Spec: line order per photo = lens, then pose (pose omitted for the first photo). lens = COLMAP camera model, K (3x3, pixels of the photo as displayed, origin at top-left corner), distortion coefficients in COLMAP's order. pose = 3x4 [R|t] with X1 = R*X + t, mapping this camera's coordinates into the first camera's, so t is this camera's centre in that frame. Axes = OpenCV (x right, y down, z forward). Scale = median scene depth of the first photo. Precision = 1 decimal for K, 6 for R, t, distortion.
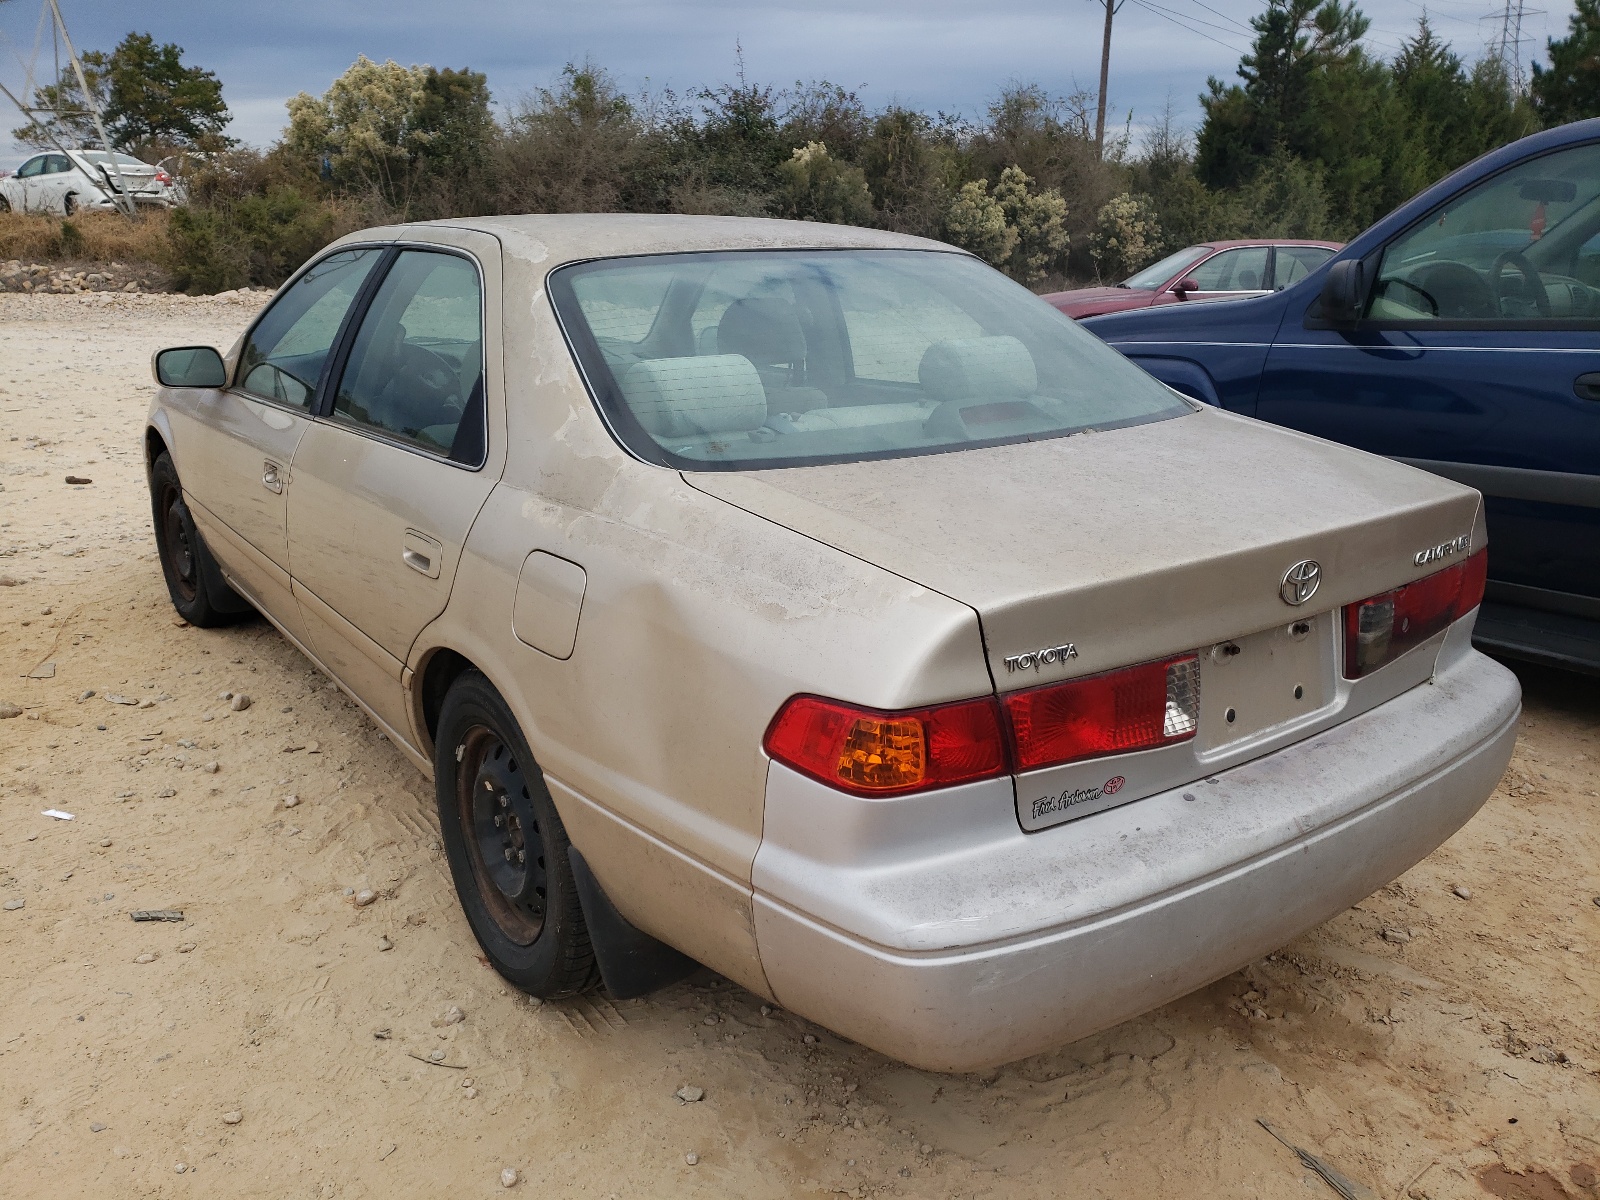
lens RADIAL K [[1218.1, 0, 803.6], [0, 1218.1, 599.5], [0, 0, 1]] dist [0.038919, -0.019209]
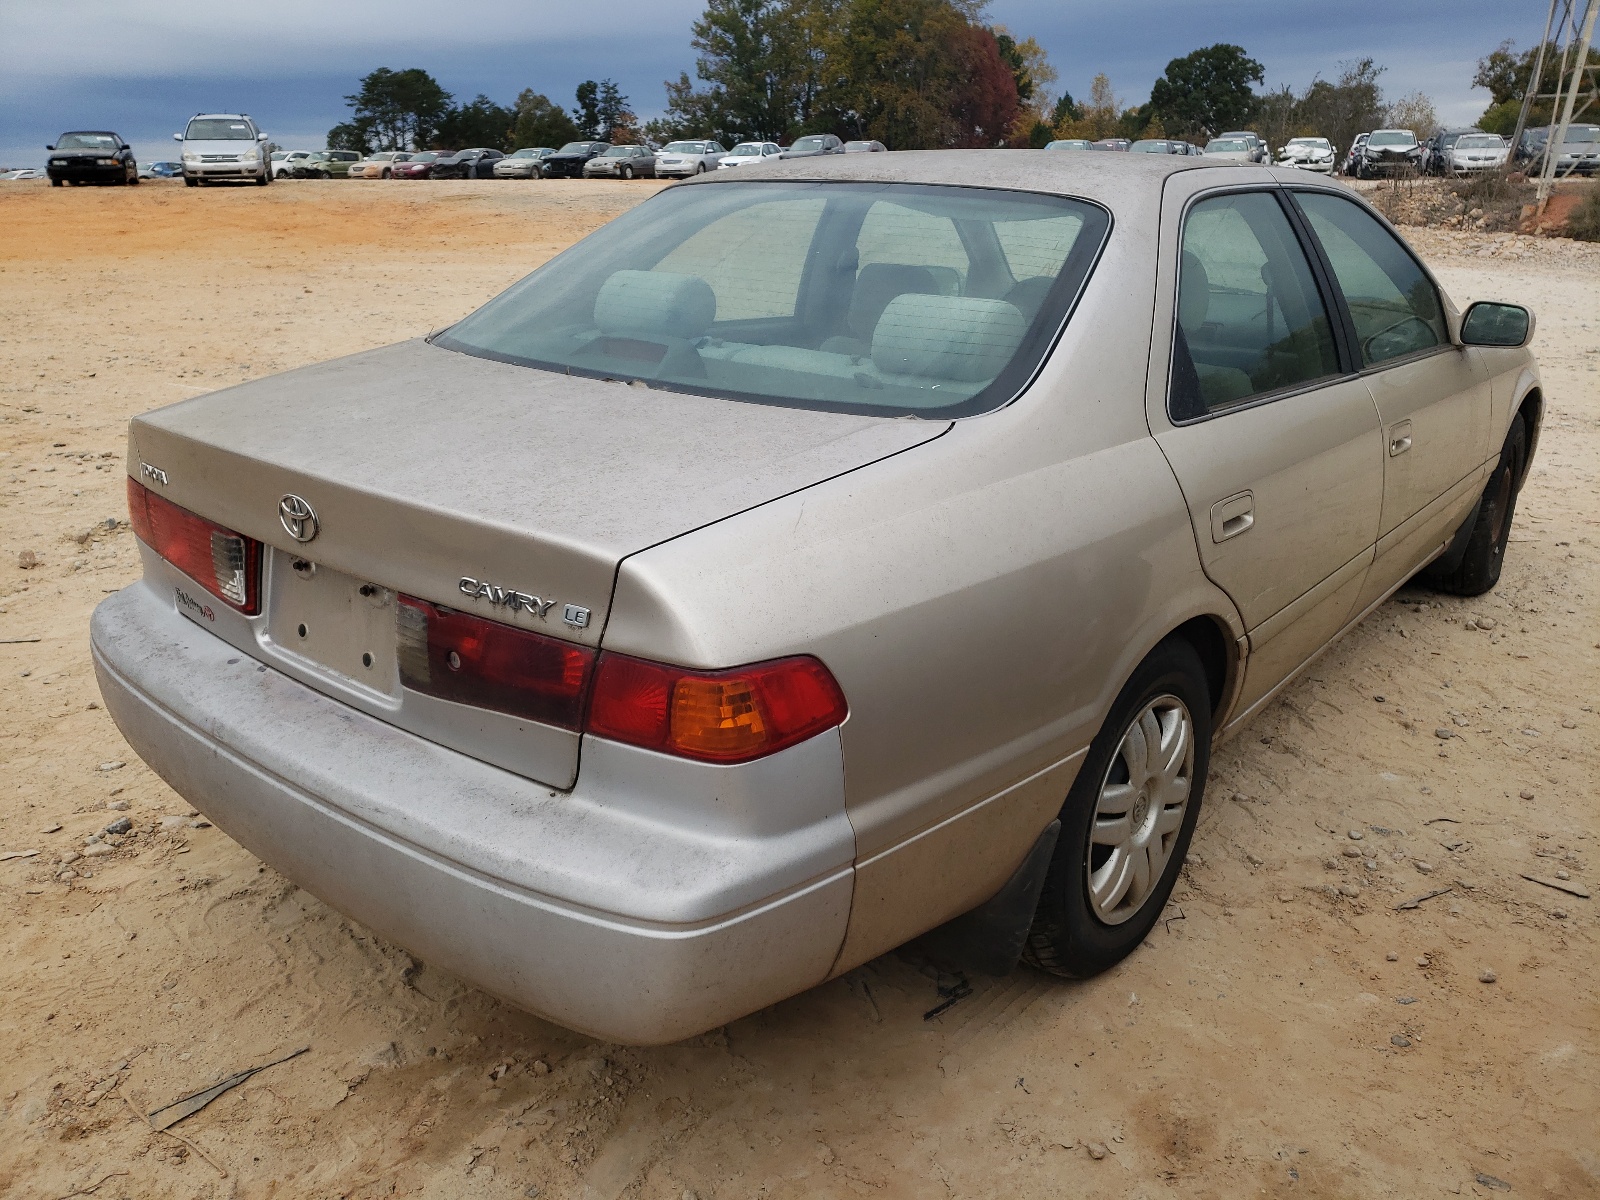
lens RADIAL K [[1218.1, 0, 803.7], [0, 1218.1, 600.0], [0, 0, 1]] dist [0.038919, -0.019209]
pose [[0.204456, 0.291027, -0.934613, 1.337850], [-0.264808, 0.935626, 0.233413, -0.268896], [0.942377, 0.199770, 0.268361, 1.081153]]
